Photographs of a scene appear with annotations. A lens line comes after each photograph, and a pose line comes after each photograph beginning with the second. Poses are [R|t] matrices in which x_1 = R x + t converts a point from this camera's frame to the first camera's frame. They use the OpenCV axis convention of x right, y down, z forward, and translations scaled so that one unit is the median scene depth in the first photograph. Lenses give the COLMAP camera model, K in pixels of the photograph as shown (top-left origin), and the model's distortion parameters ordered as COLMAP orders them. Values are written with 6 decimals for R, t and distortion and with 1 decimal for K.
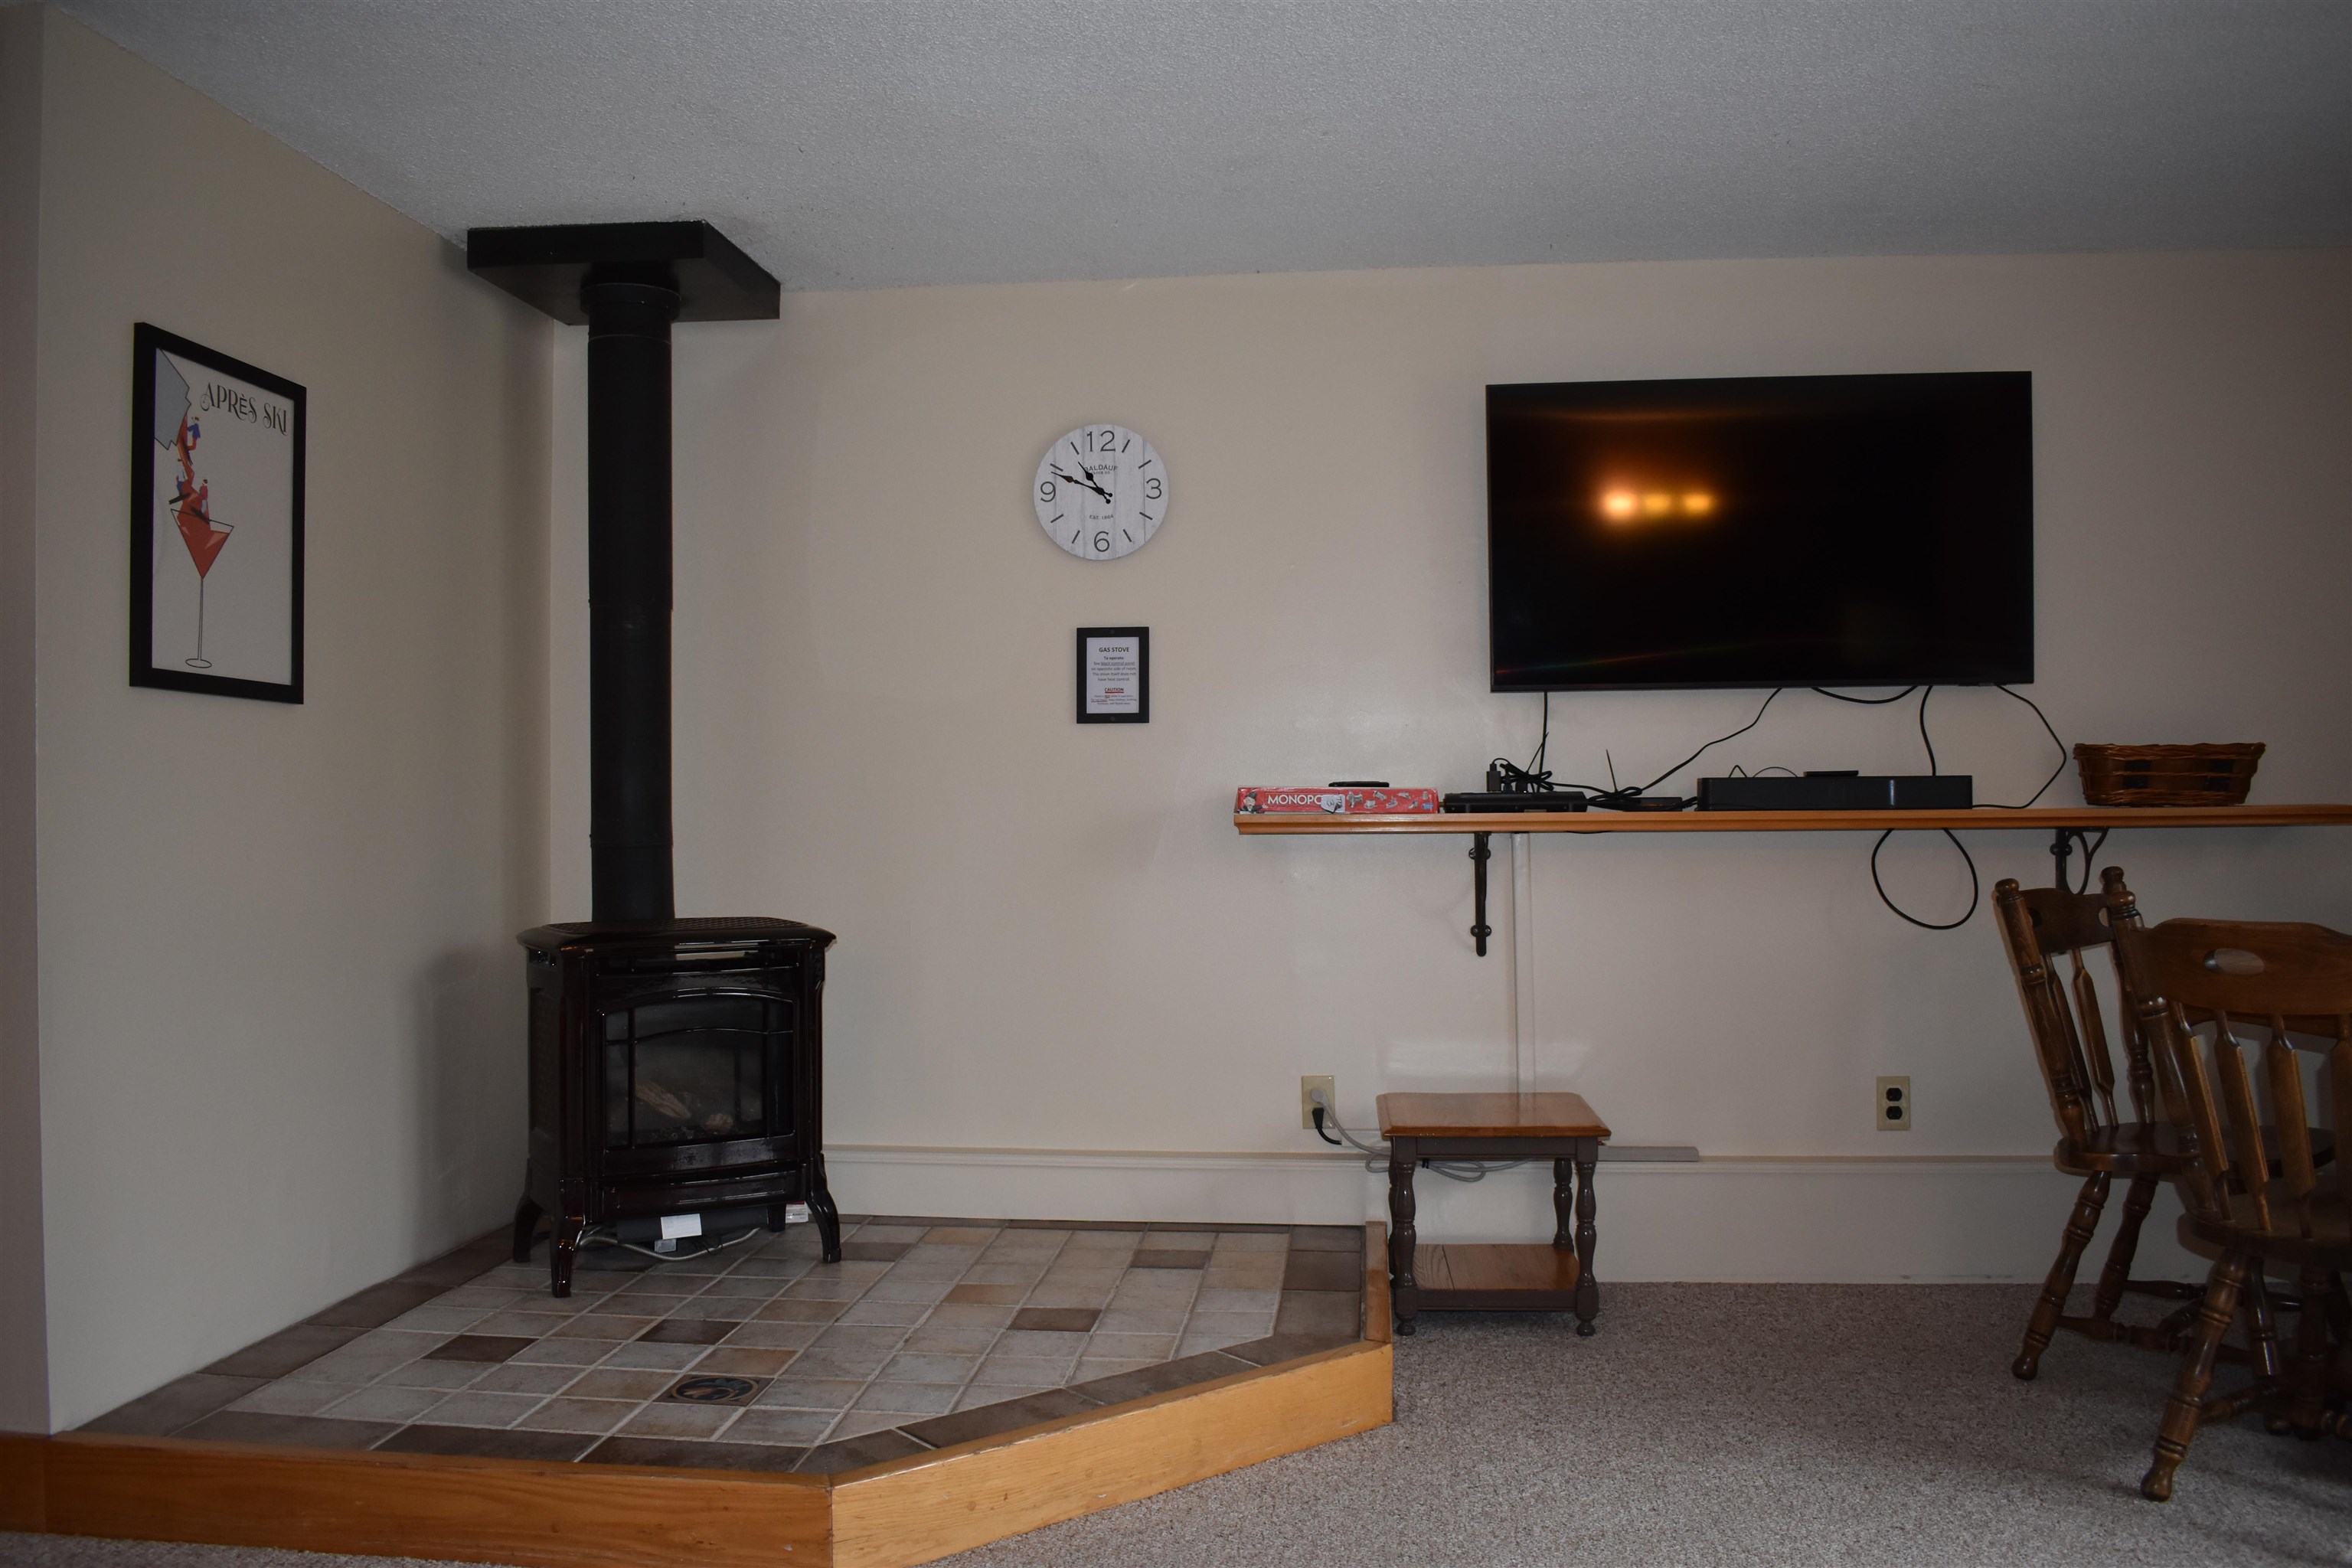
lens RADIAL K [[1920.9, 0, 1168.4], [0, 1920.9, 778.2], [0, 0, 1]] dist [-0.089155, 0.005595]
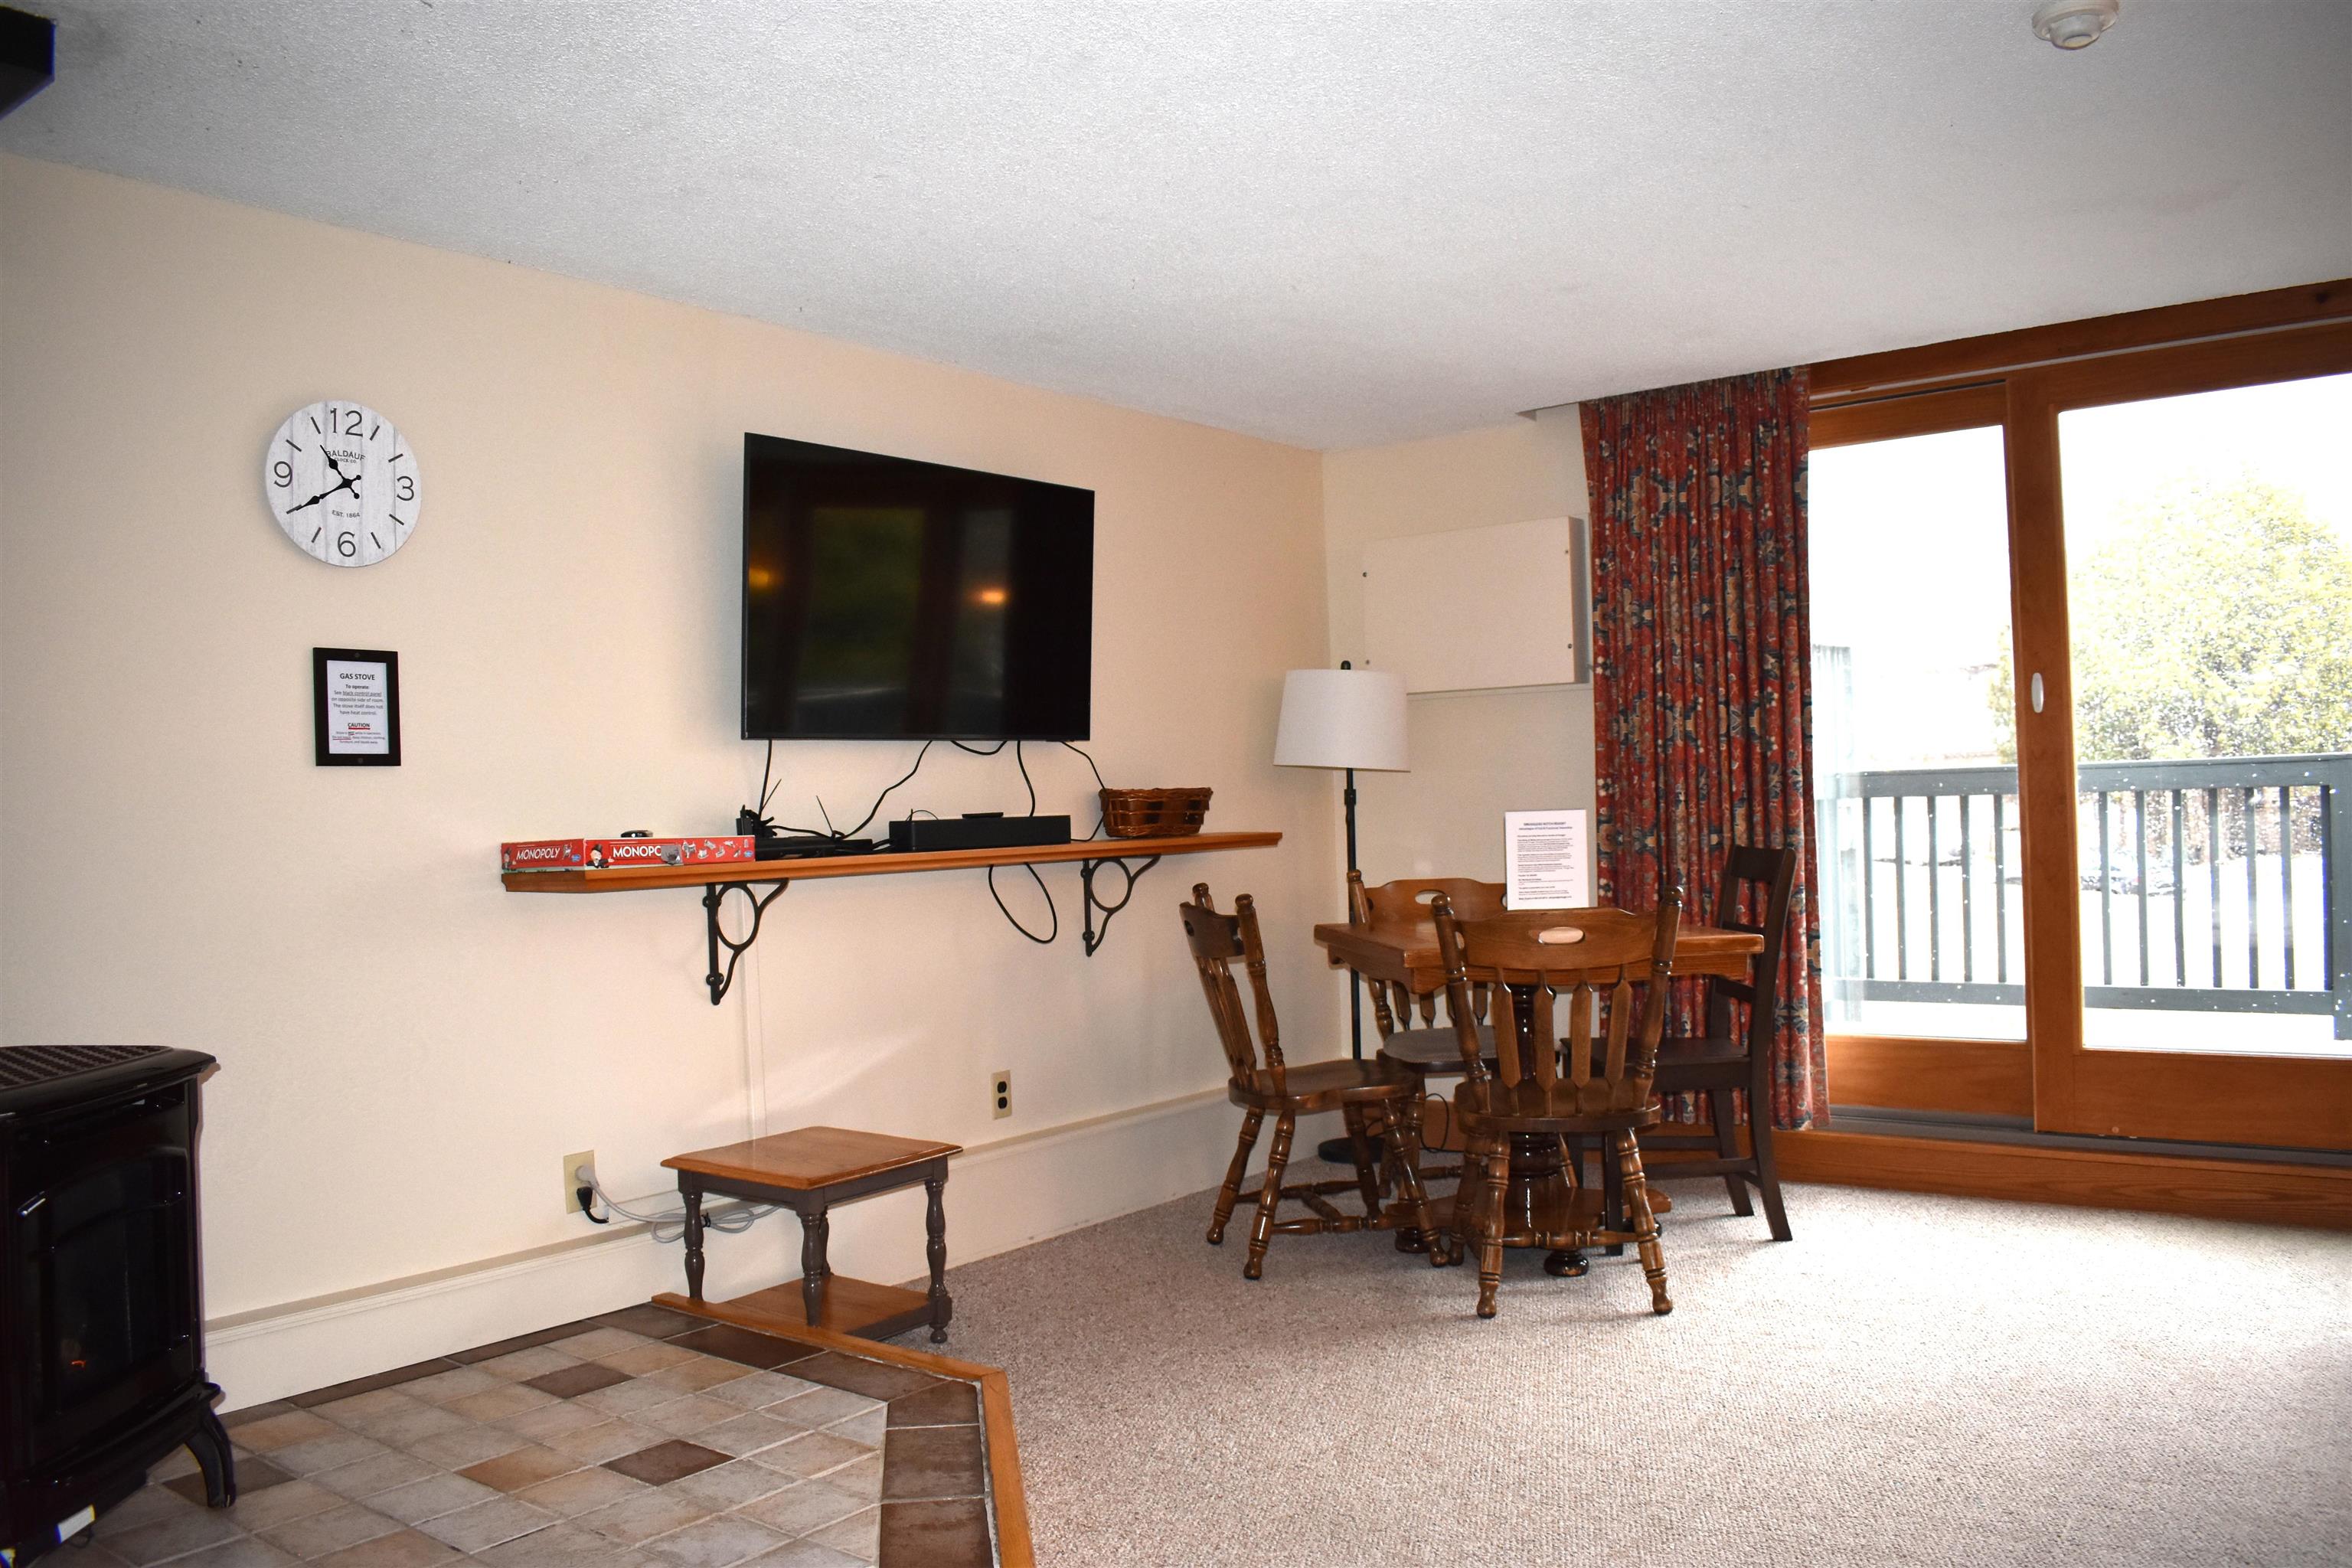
lens RADIAL K [[1815.7, 0, 1176.0], [0, 1815.7, 784.0], [0, 0, 1]] dist [-0.095648, 0.015418]
pose [[0.519386, 0.001014, 0.854539, -0.537558], [0.014621, 0.999842, -0.010073, -0.008766], [-0.854415, 0.017726, 0.519289, 0.328428]]
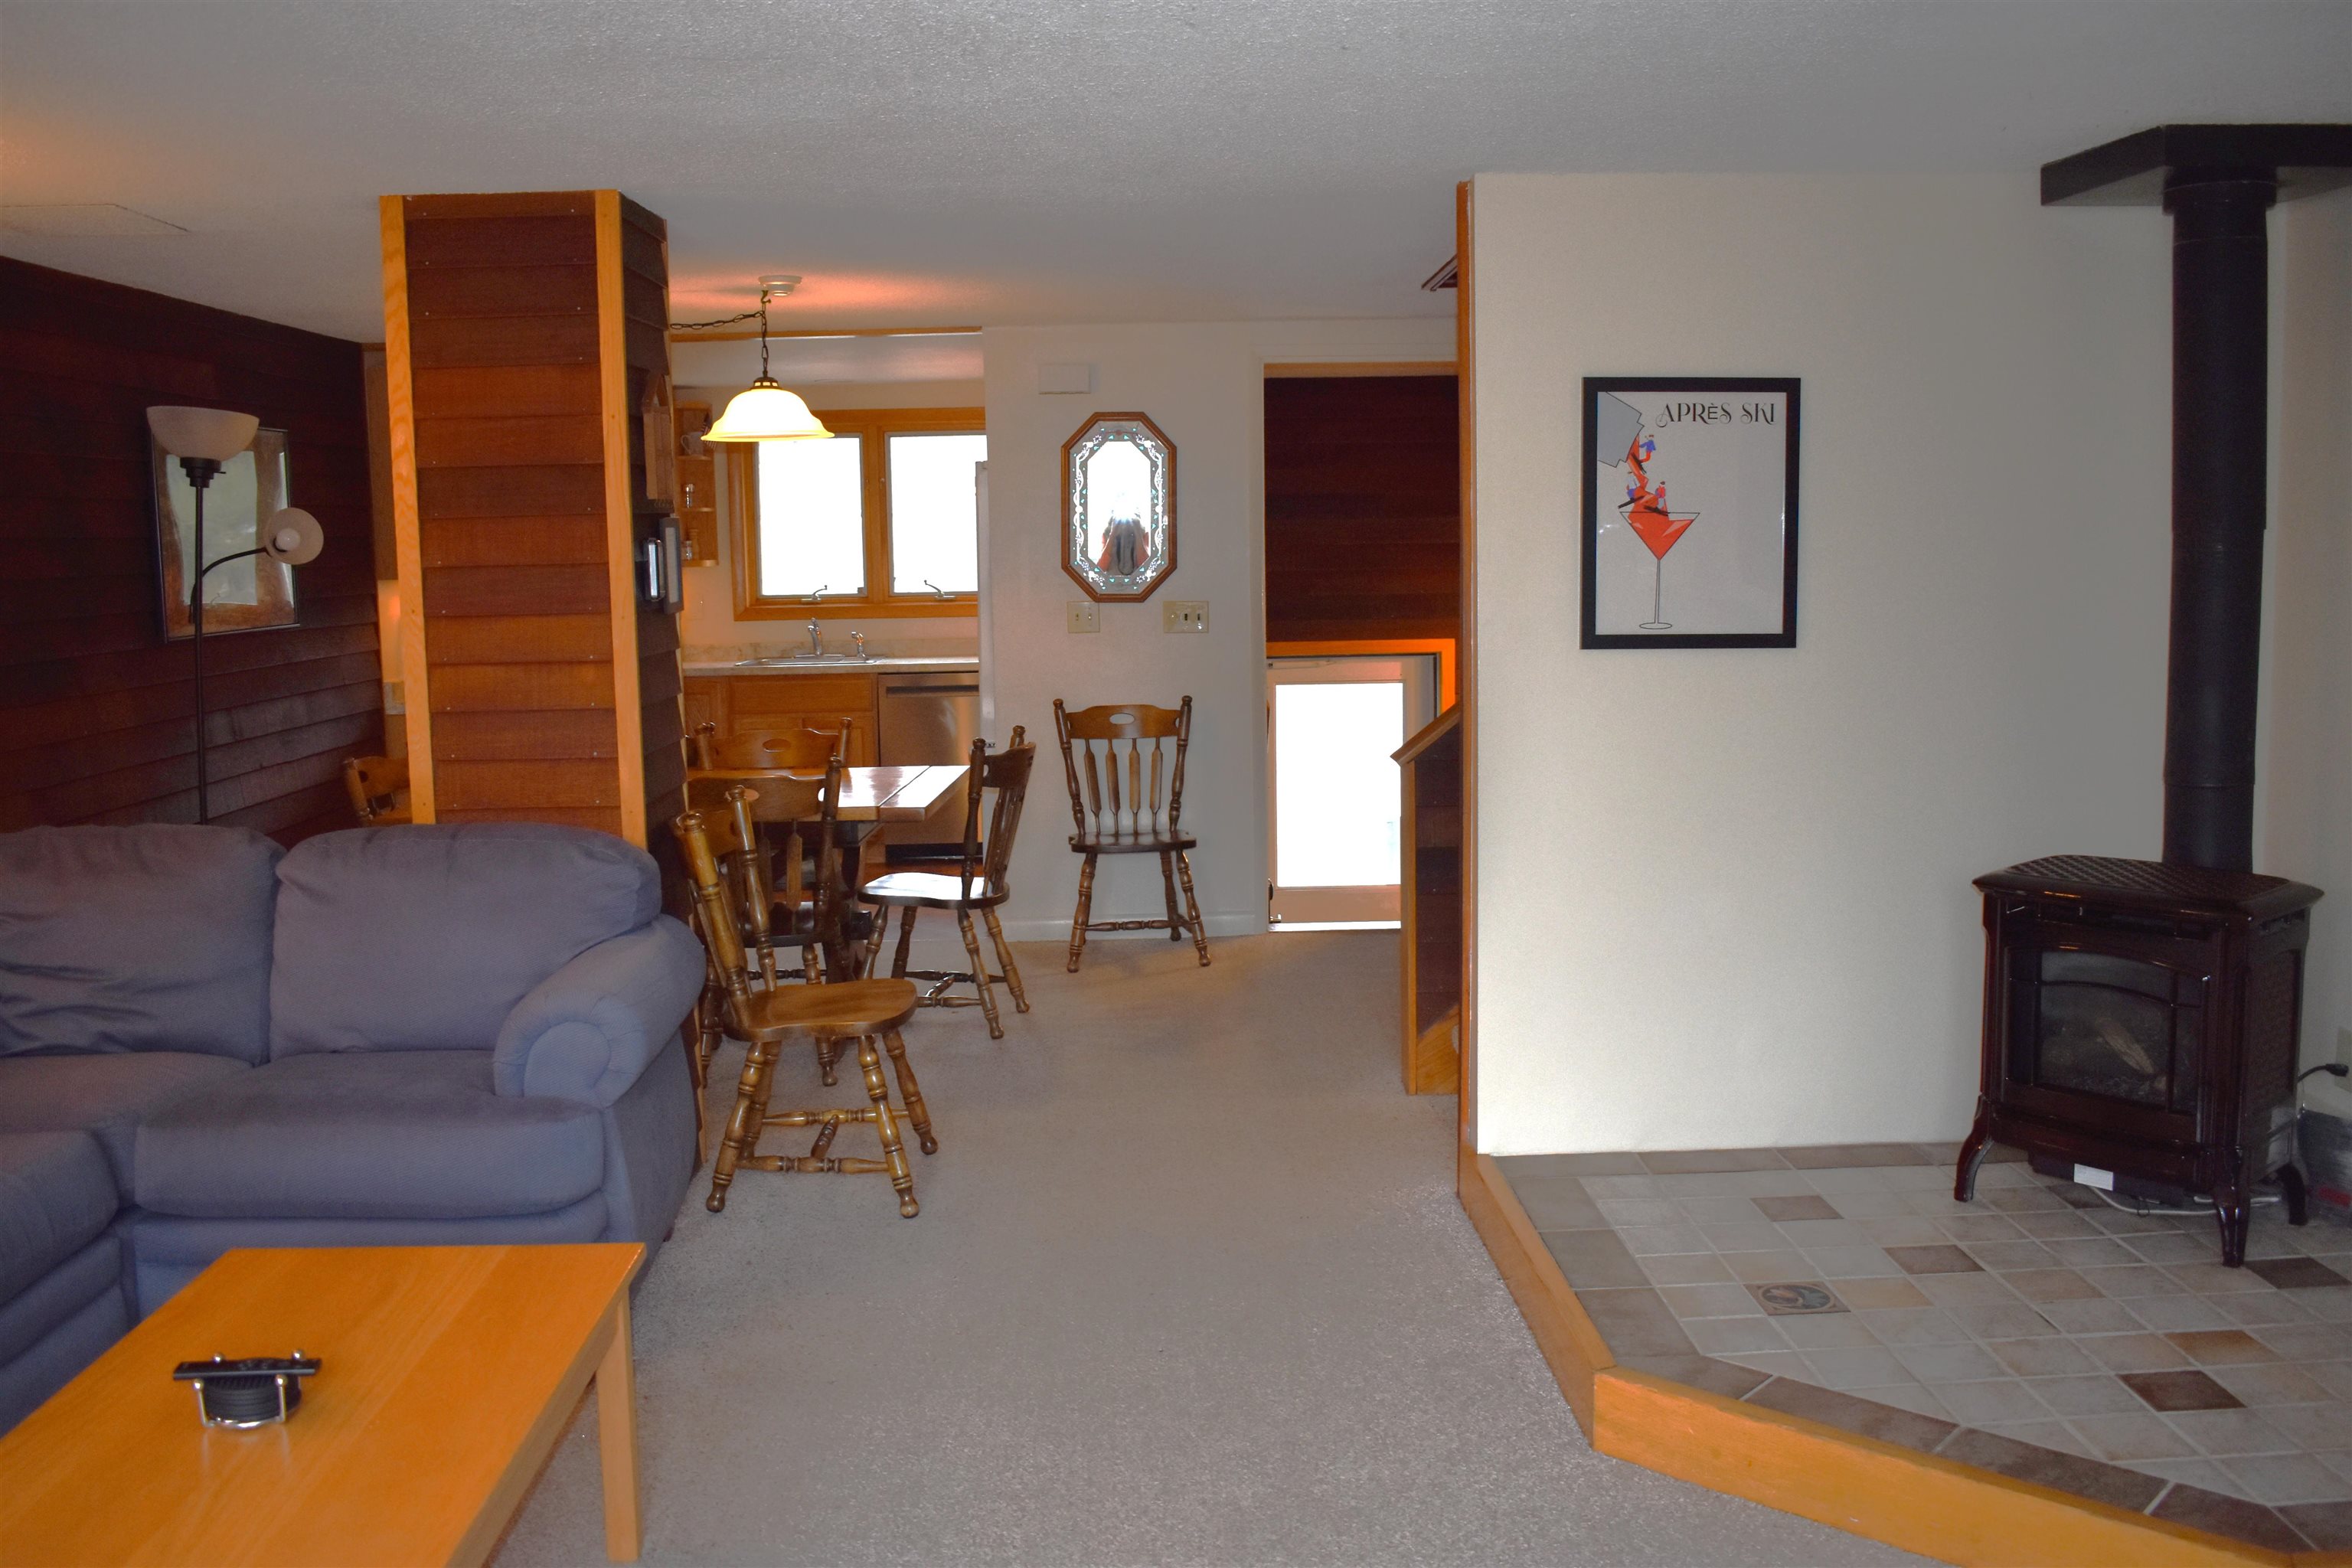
lens RADIAL K [[2055.4, 0, 1178.9], [0, 2055.4, 779.8], [0, 0, 1]] dist [-0.087544, 0.010964]
pose [[0.137476, 0.120964, -0.983091, 0.649938], [0.031017, 0.991502, 0.126336, -0.111505], [0.990019, -0.047861, 0.132556, 0.368982]]
